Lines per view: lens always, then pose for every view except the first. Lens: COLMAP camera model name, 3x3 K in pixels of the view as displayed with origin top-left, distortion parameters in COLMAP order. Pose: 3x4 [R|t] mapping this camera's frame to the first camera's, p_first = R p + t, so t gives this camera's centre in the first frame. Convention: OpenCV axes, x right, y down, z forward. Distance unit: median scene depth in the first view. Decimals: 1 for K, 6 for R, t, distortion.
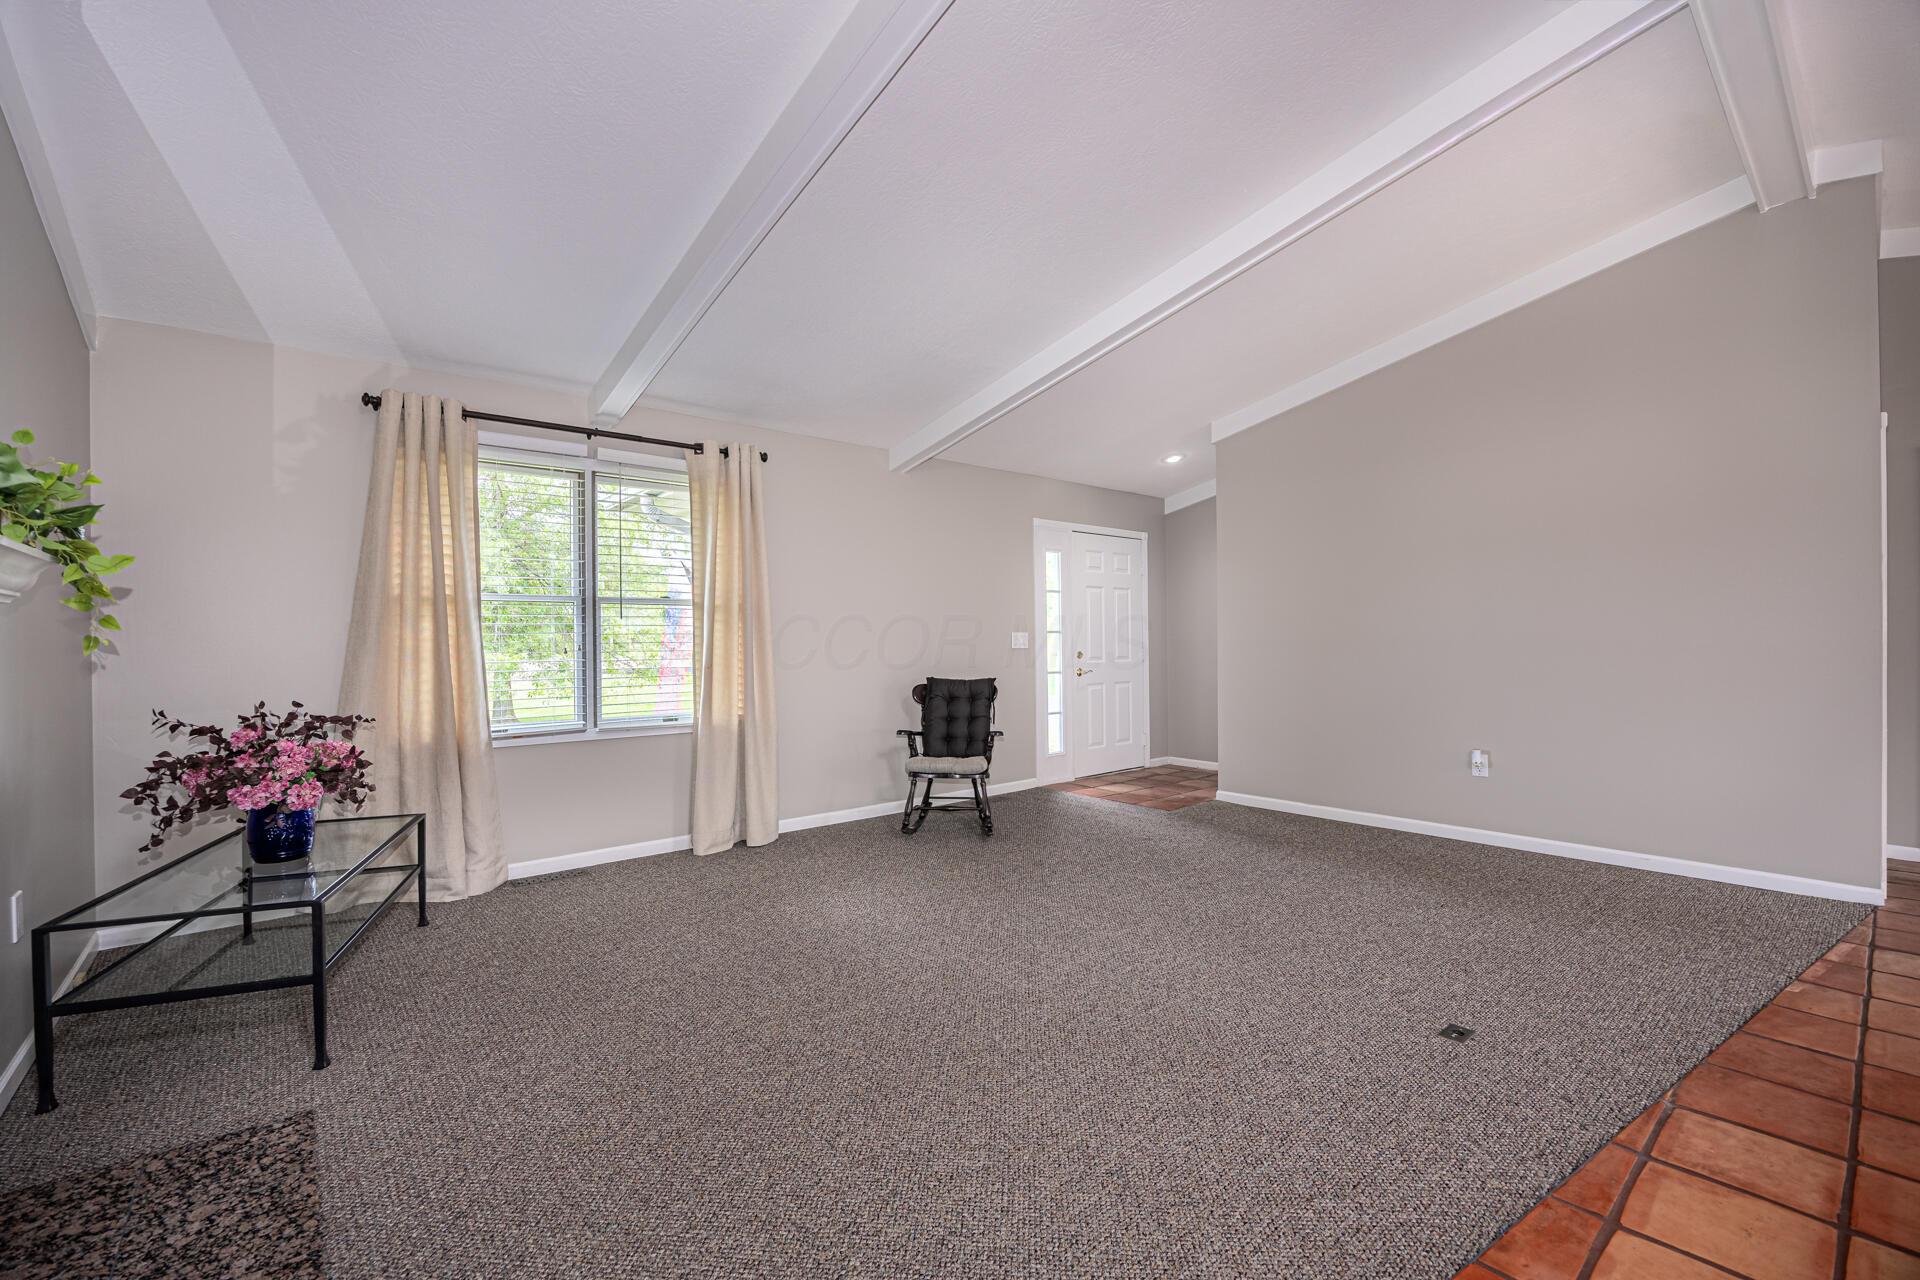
lens RADIAL K [[850.5, 0, 960.0], [0, 850.5, 640.0], [0, 0, 1]] dist [-0.002397, -0.000443]
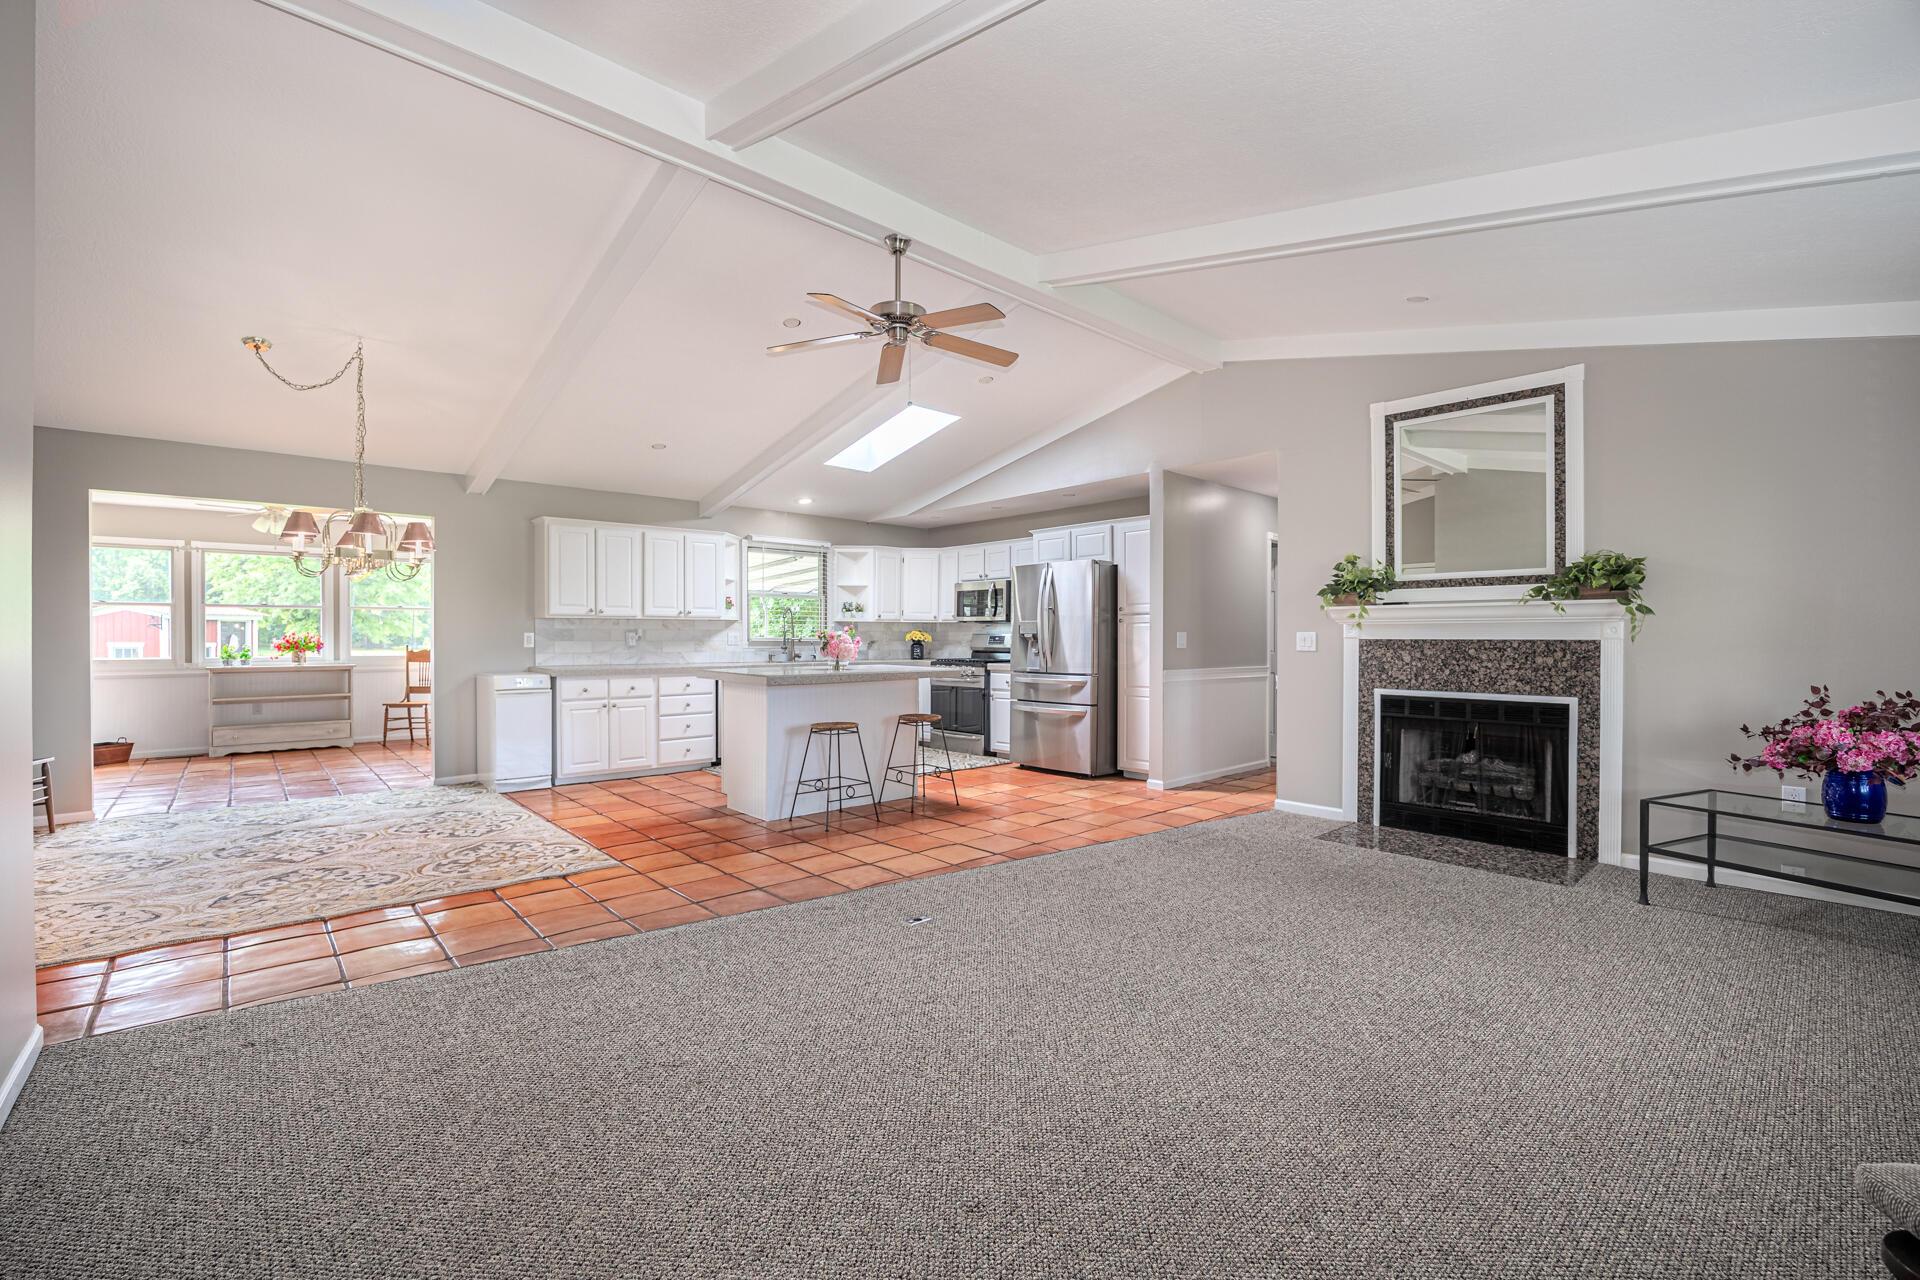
lens RADIAL K [[850.5, 0, 960.0], [0, 850.5, 640.0], [0, 0, 1]] dist [-0.002397, -0.000443]
pose [[-0.999417, 0.002458, -0.034046, 0.680757], [0.002257, 0.999980, 0.005963, -0.009704], [0.034060, 0.005883, -0.999402, 2.917813]]
